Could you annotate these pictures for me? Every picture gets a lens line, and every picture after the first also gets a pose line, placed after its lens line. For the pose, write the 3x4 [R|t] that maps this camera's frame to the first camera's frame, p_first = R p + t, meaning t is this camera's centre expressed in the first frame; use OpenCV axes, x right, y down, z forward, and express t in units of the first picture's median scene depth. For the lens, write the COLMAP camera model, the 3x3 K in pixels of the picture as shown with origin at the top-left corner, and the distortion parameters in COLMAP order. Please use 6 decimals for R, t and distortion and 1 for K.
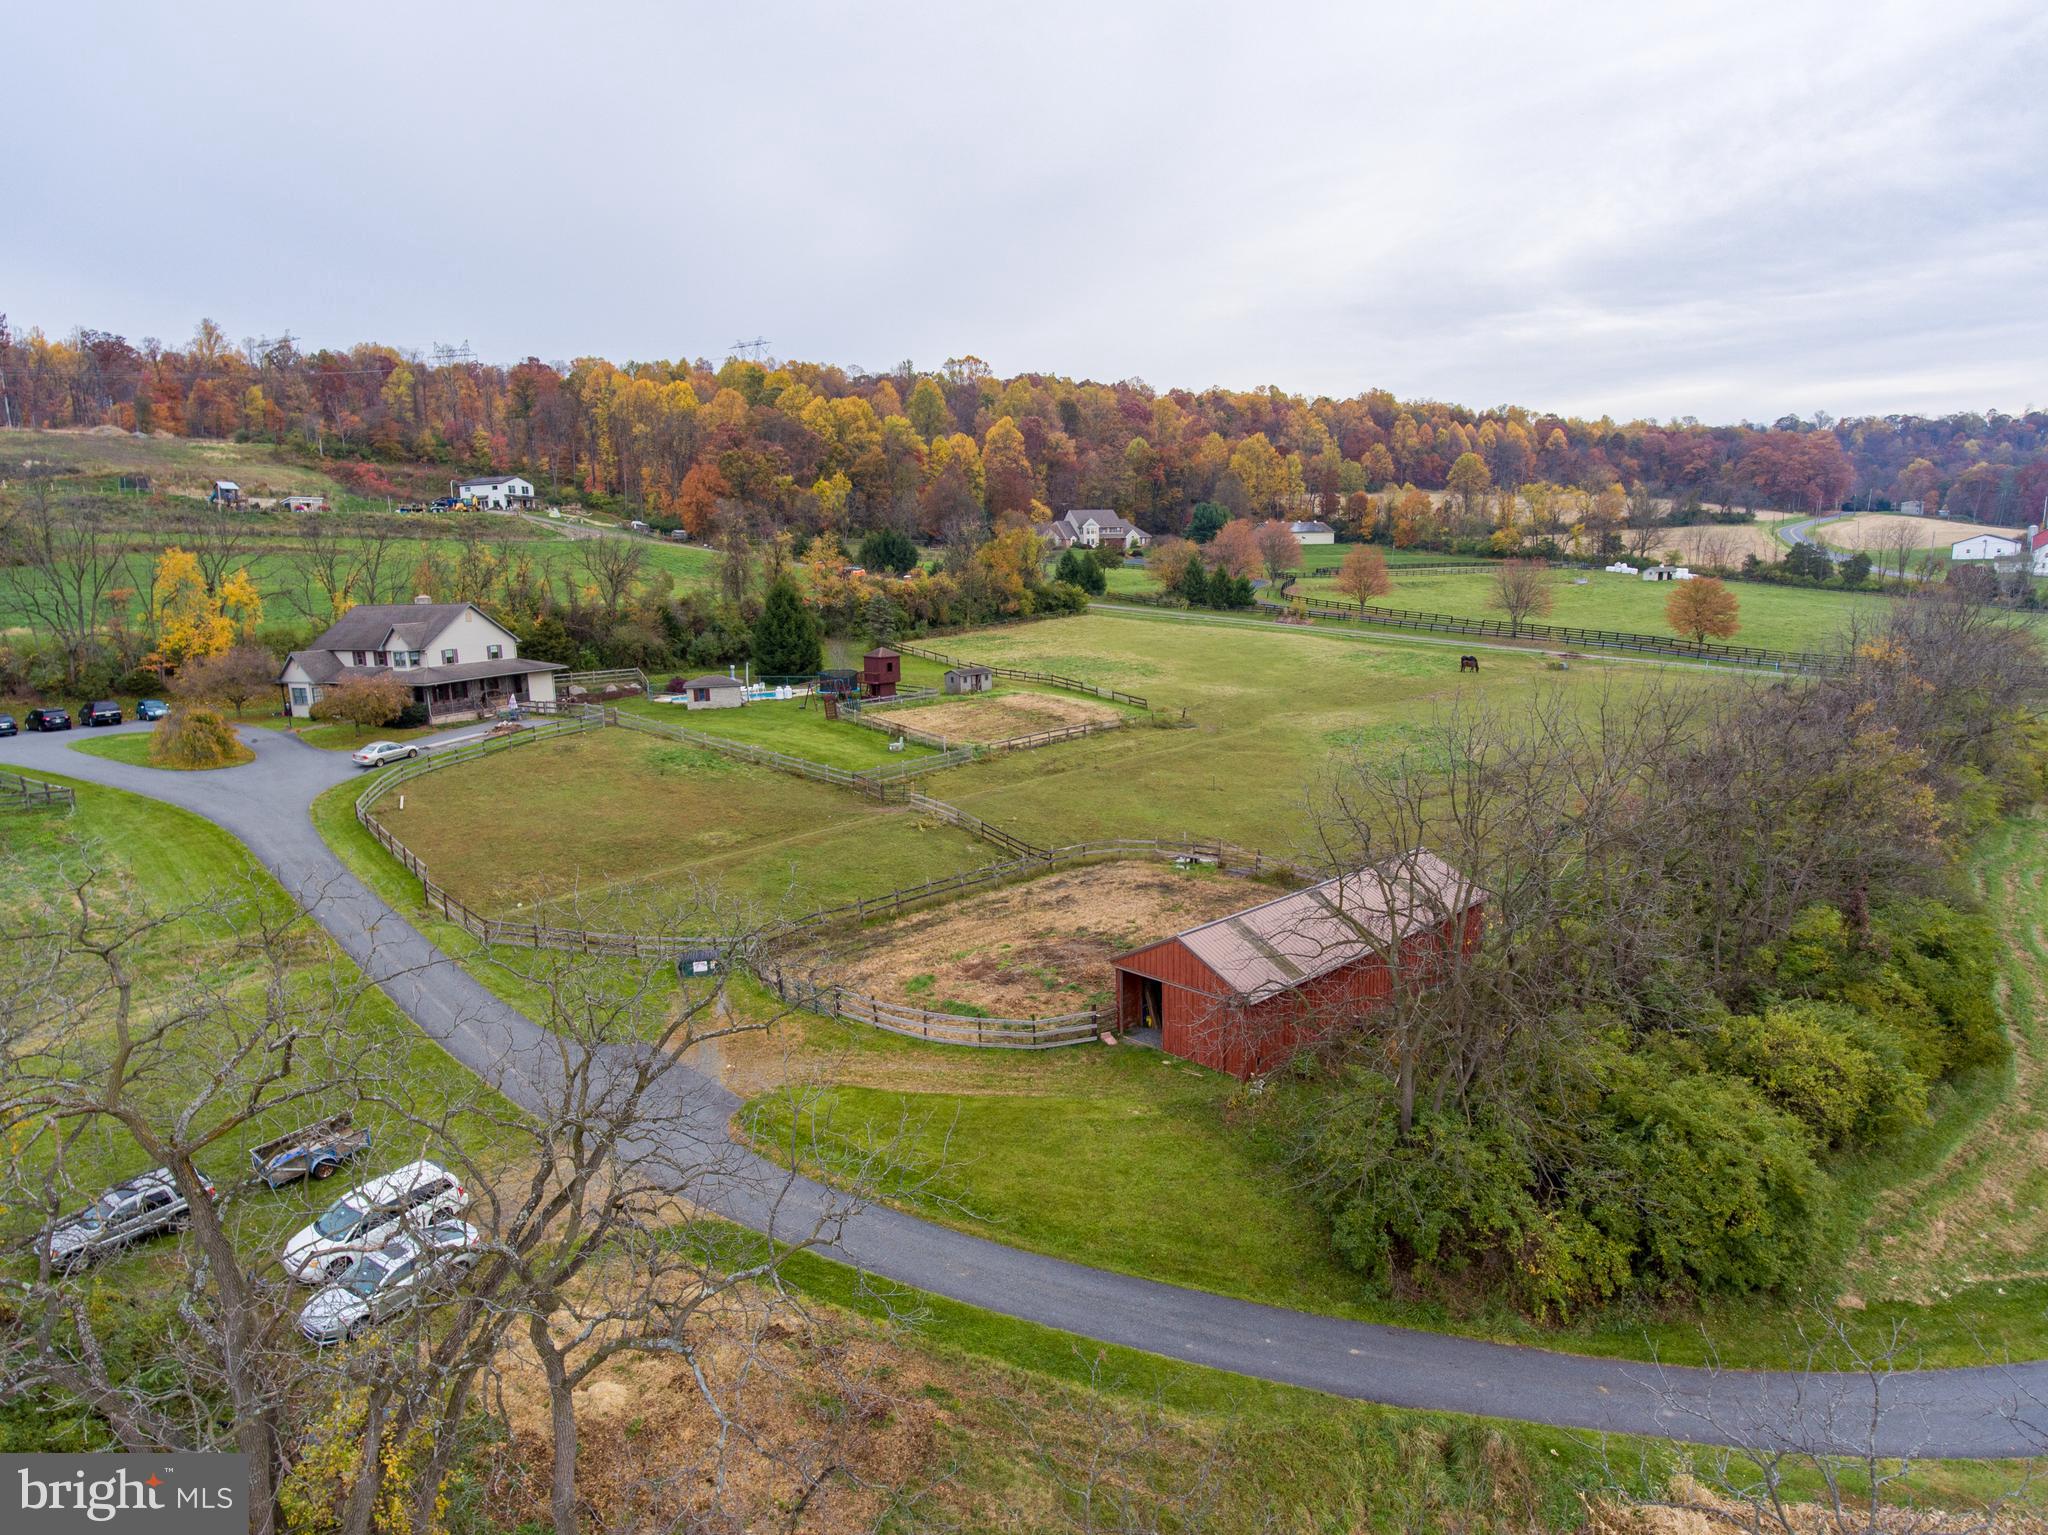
lens RADIAL K [[1213.8, 0, 1026.5], [0, 1213.8, 778.7], [0, 0, 1]] dist [-0.000527, -0.001860]
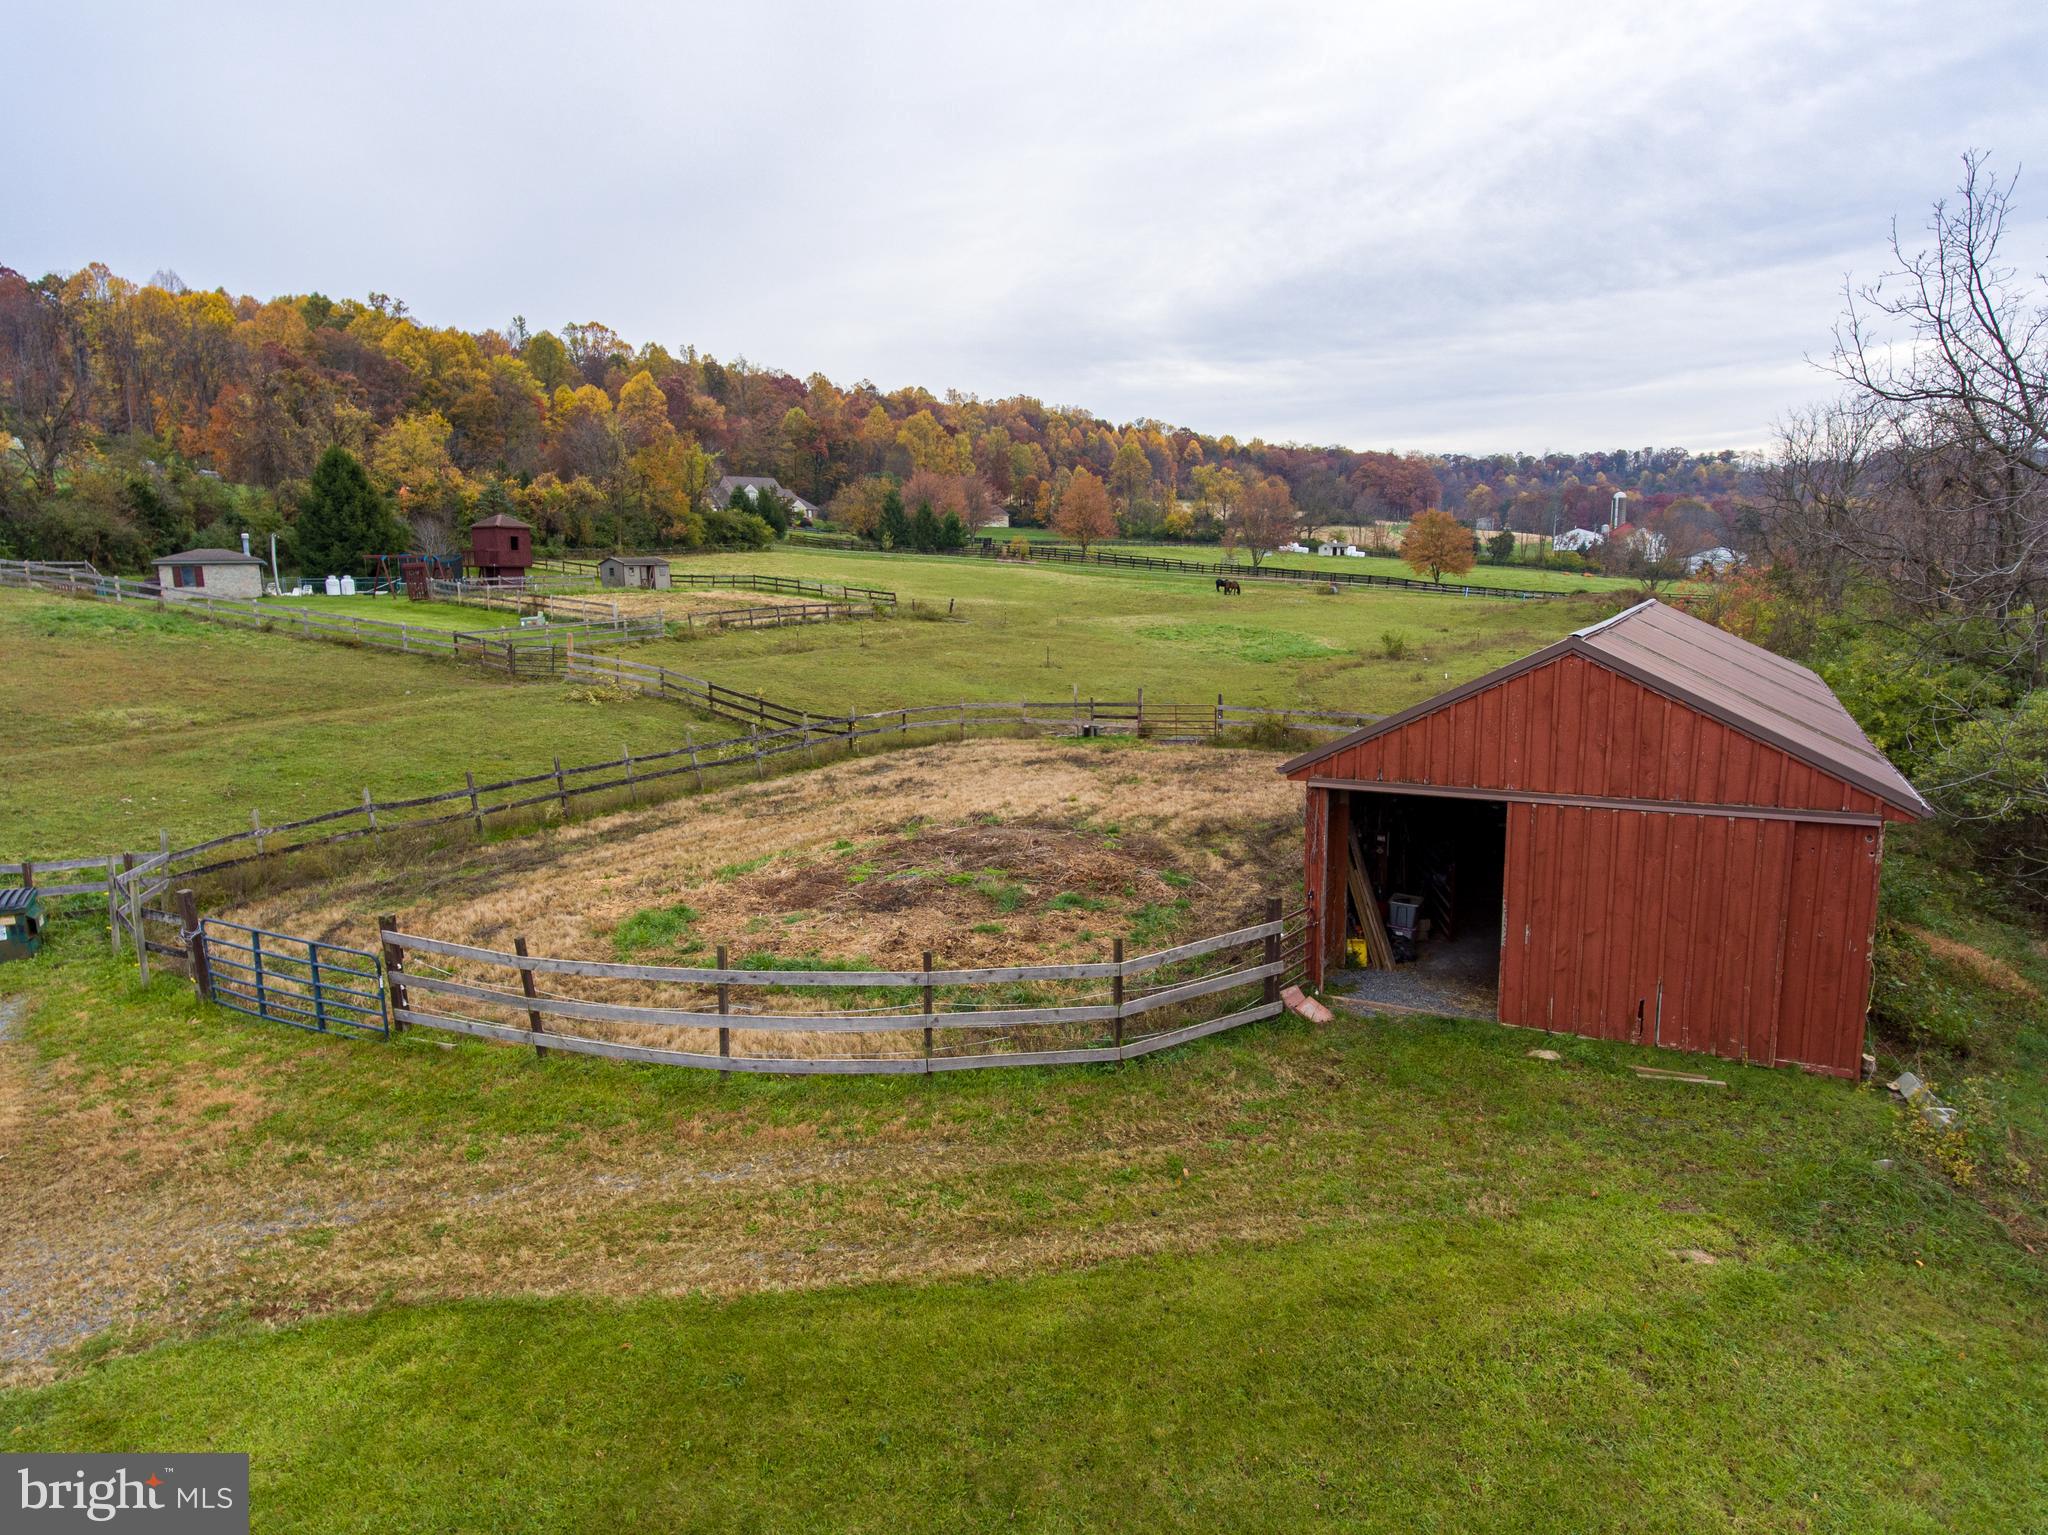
lens RADIAL K [[1213.8, 0, 1016.0], [0, 1213.8, 764.6], [0, 0, 1]] dist [-0.000527, -0.001860]
pose [[0.959667, -0.039579, 0.278338, -0.025366], [0.050002, 0.998285, -0.030443, 0.041835], [-0.276656, 0.043133, 0.960001, 0.189665]]
